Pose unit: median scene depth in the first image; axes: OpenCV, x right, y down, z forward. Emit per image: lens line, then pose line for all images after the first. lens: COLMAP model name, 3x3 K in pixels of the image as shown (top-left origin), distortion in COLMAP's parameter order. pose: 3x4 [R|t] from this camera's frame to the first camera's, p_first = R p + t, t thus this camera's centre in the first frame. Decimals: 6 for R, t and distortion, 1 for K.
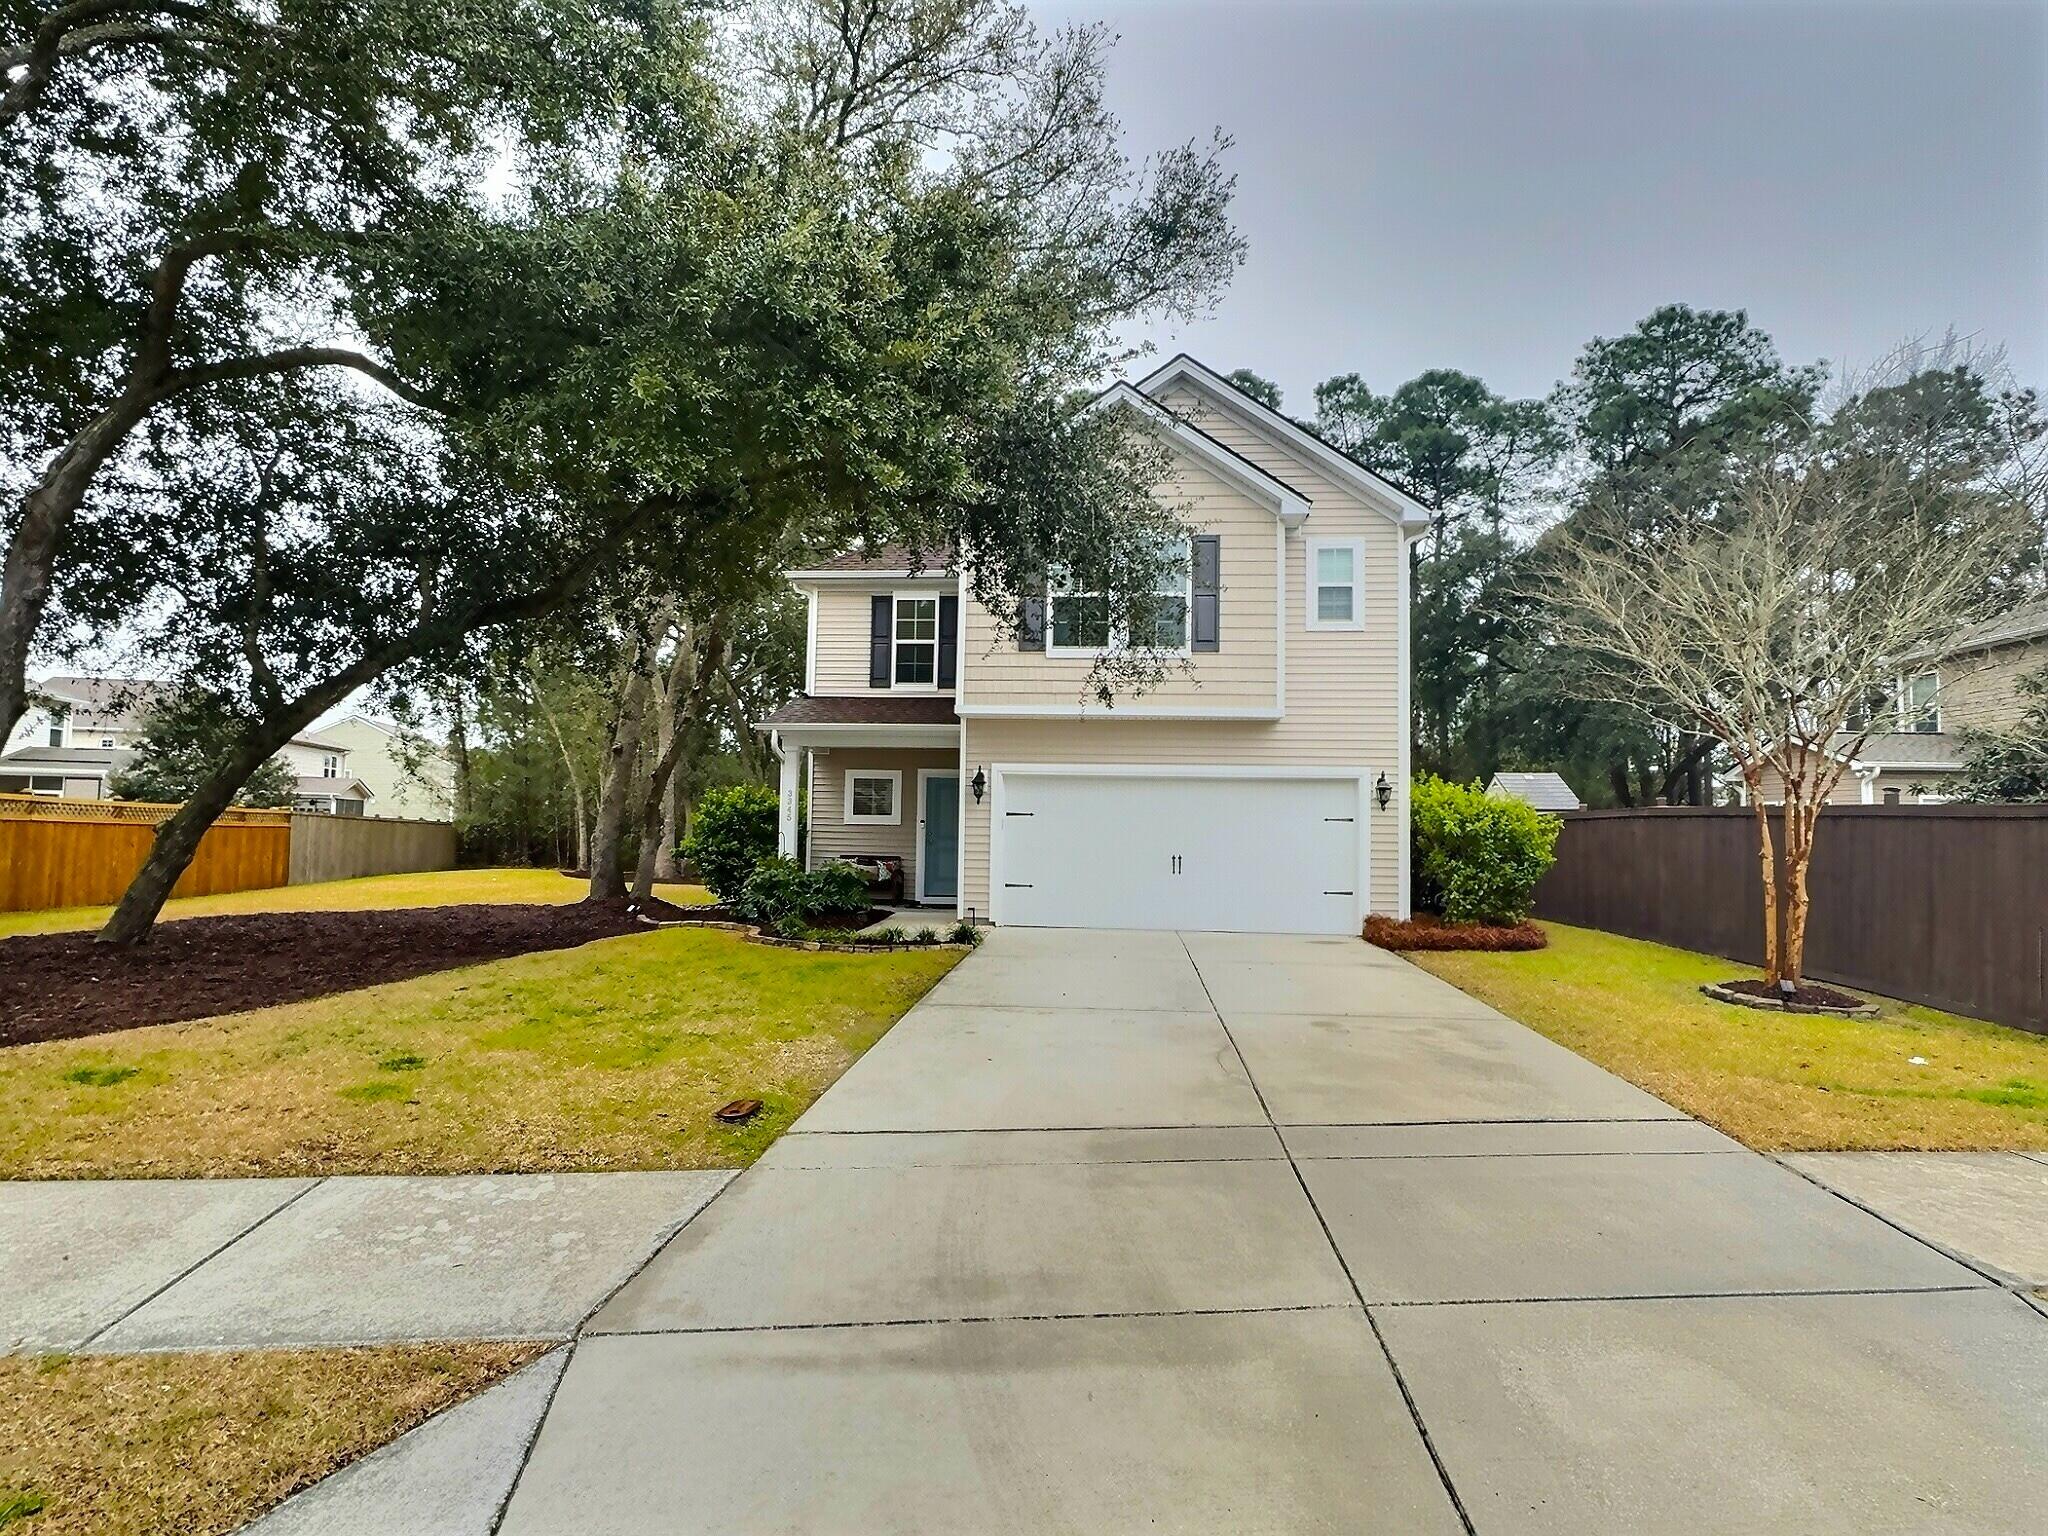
lens RADIAL K [[1058.6, 0, 1025.0], [0, 1058.6, 765.9], [0, 0, 1]] dist [-0.005009, 0.002707]
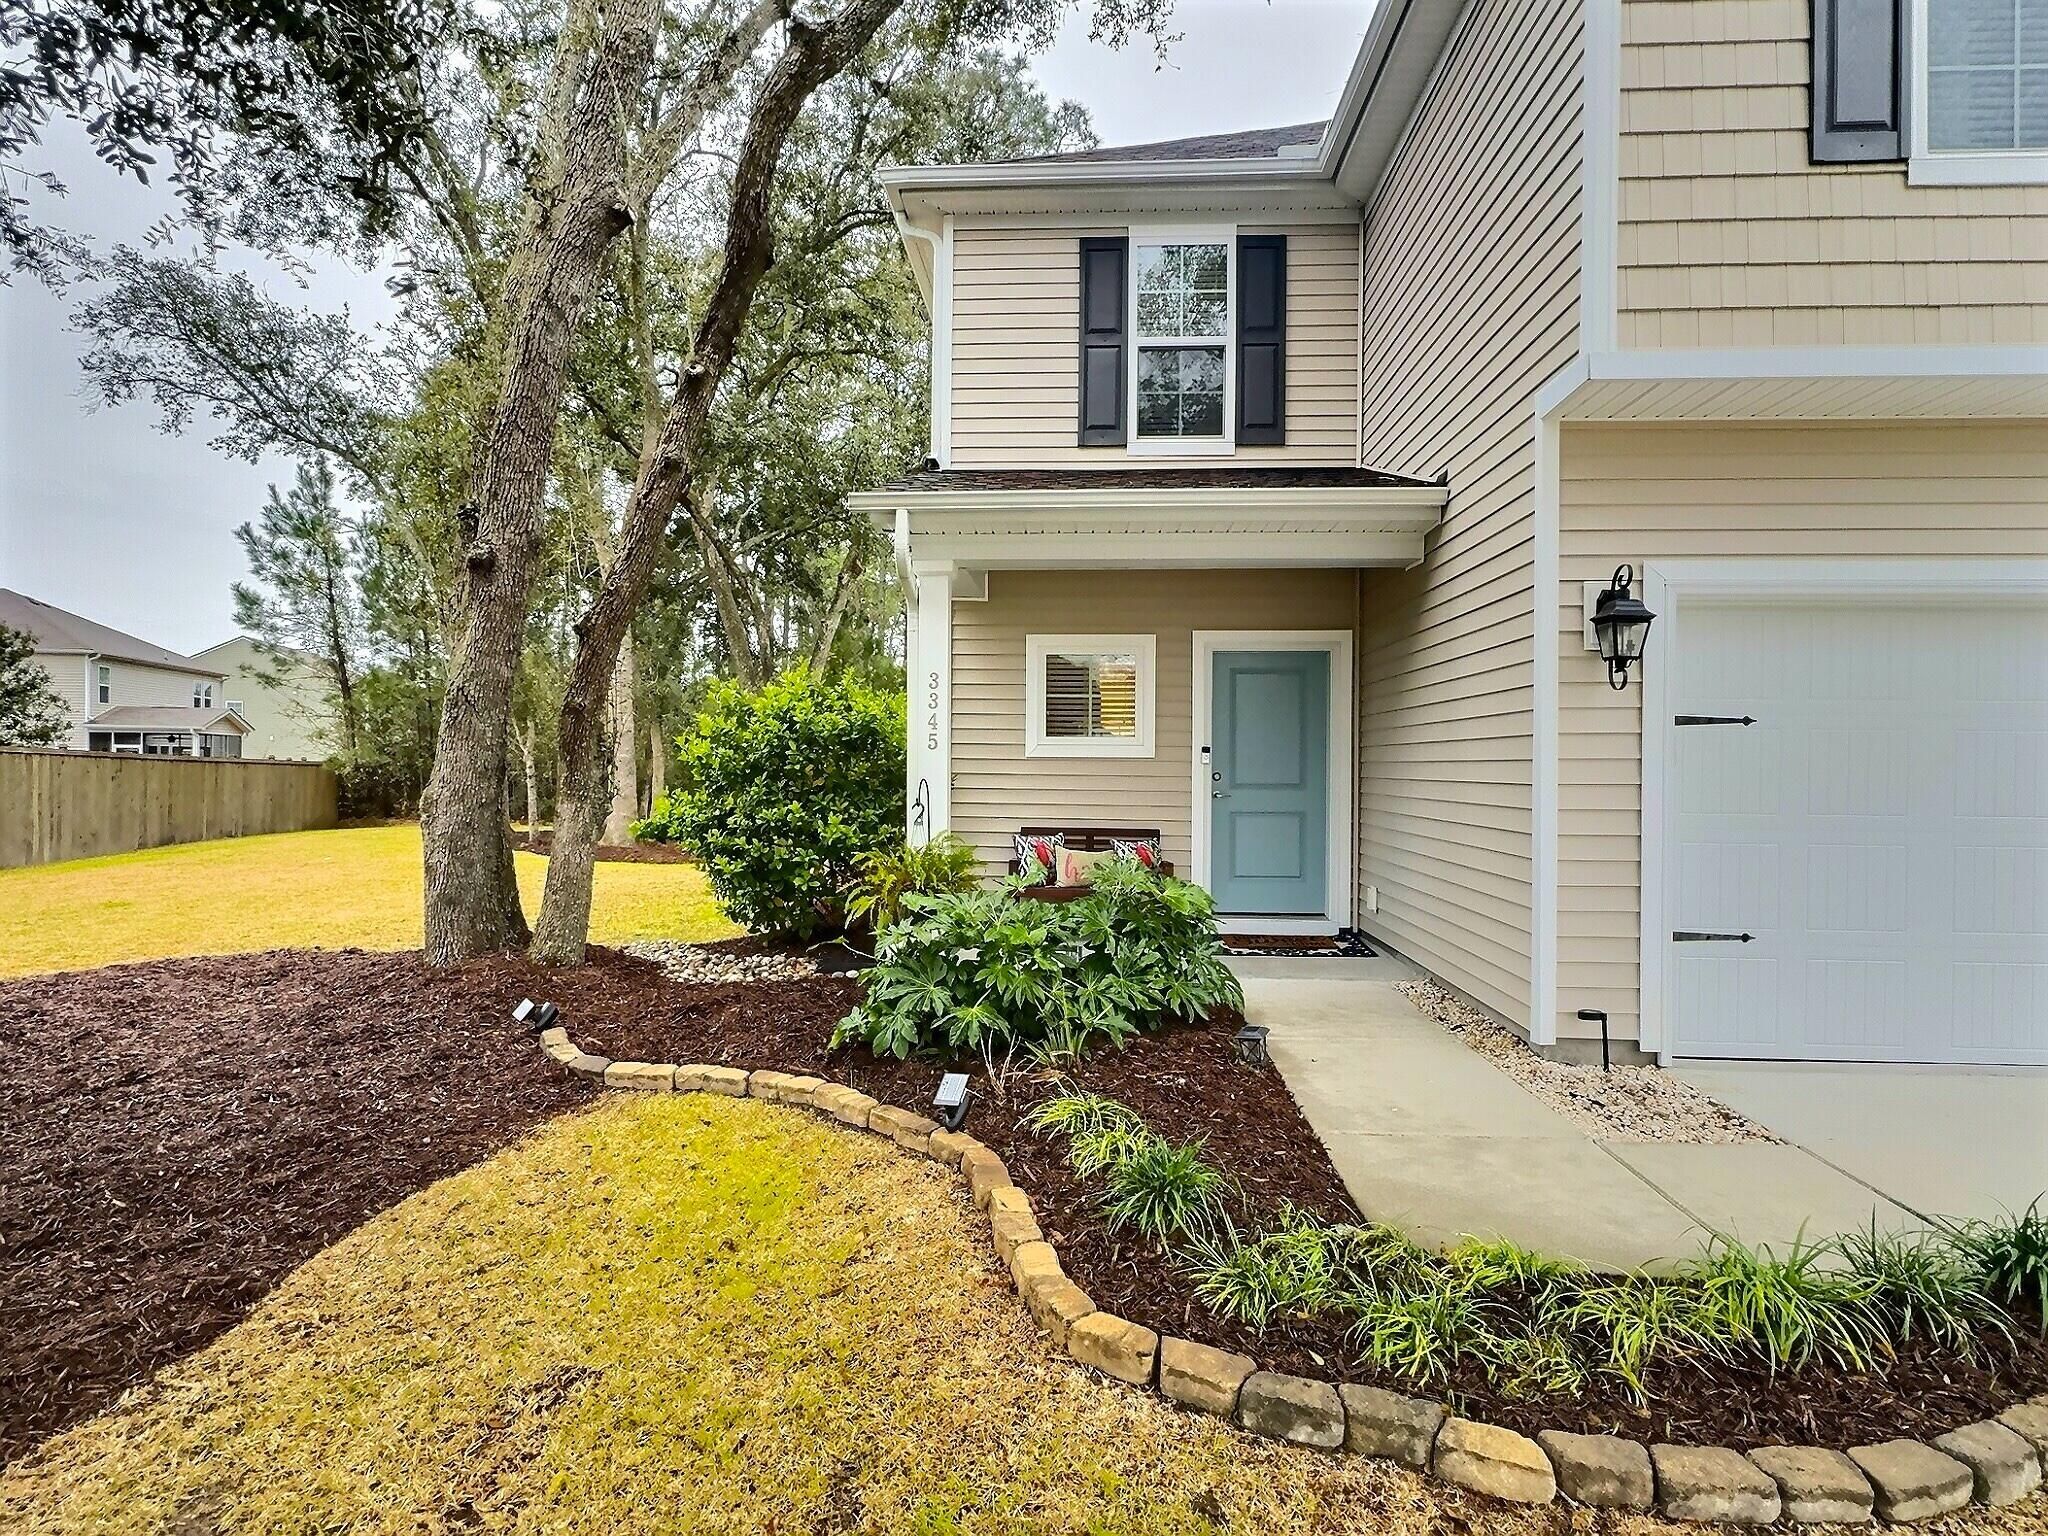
lens RADIAL K [[1058.6, 0, 1020.3], [0, 1058.6, 765.6], [0, 0, 1]] dist [-0.005009, 0.002707]
pose [[0.999386, -0.010190, 0.033520, -0.208748], [0.008063, 0.997981, 0.063004, 0.033657], [-0.034094, -0.062695, 0.997450, 0.616814]]
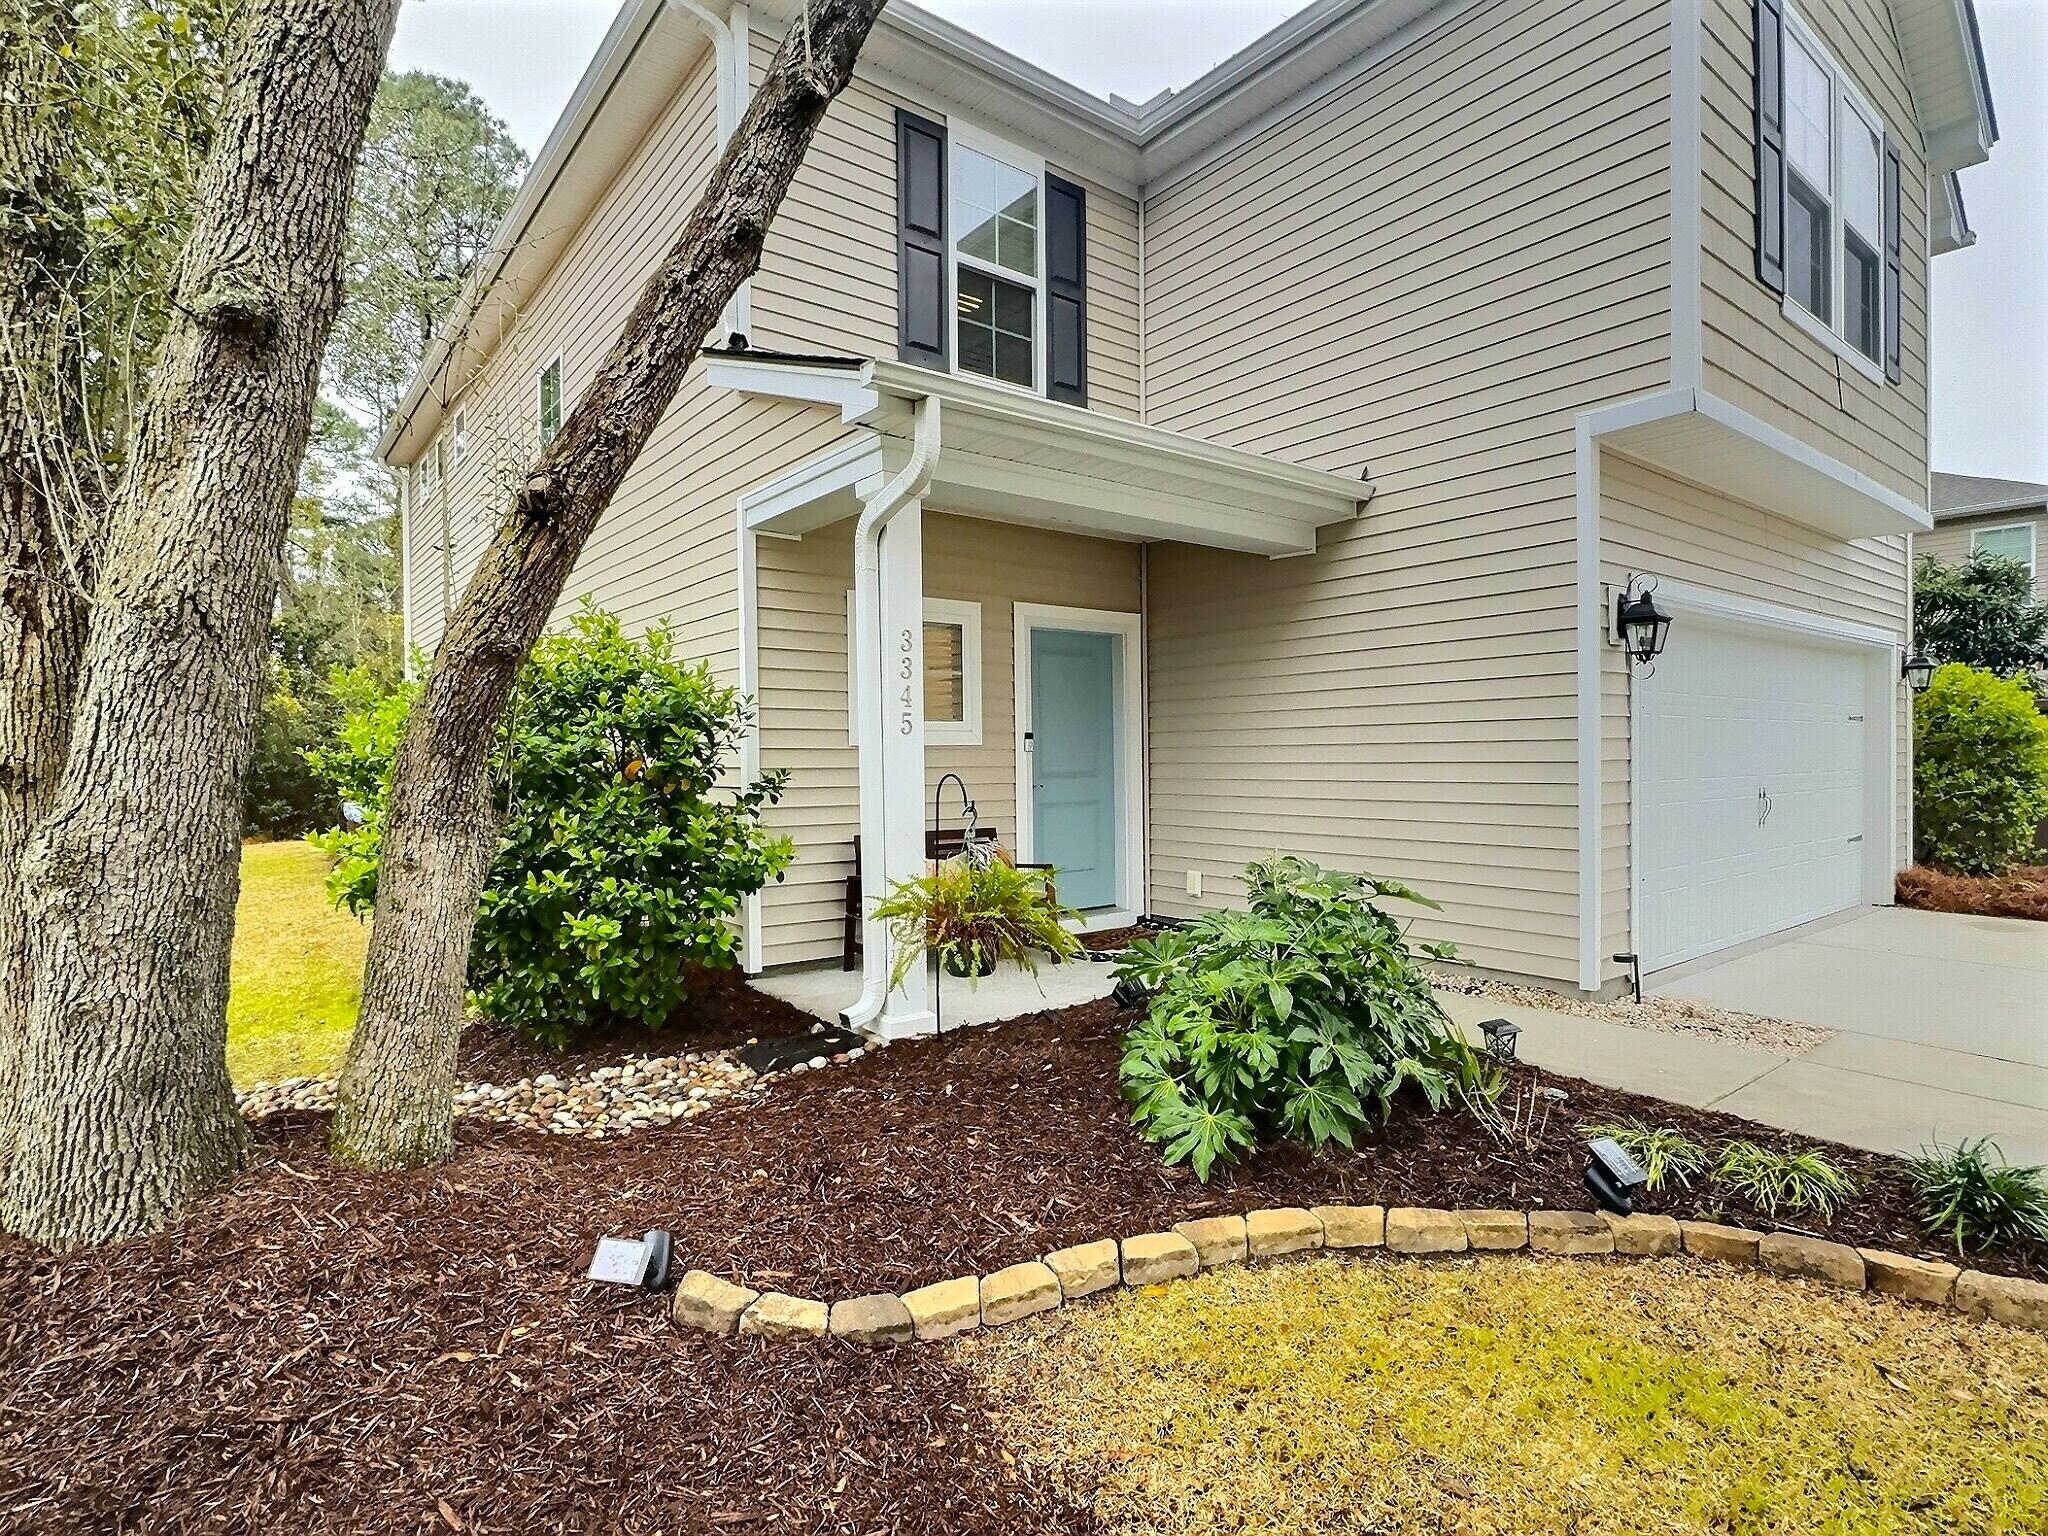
lens RADIAL K [[1058.6, 0, 1023.4], [0, 1058.6, 768.5], [0, 0, 1]] dist [-0.005009, 0.002707]
pose [[0.725531, -0.033884, 0.687354, -0.410348], [-0.017750, 0.997533, 0.067911, 0.041442], [-0.687960, -0.061472, 0.723141, 0.785248]]
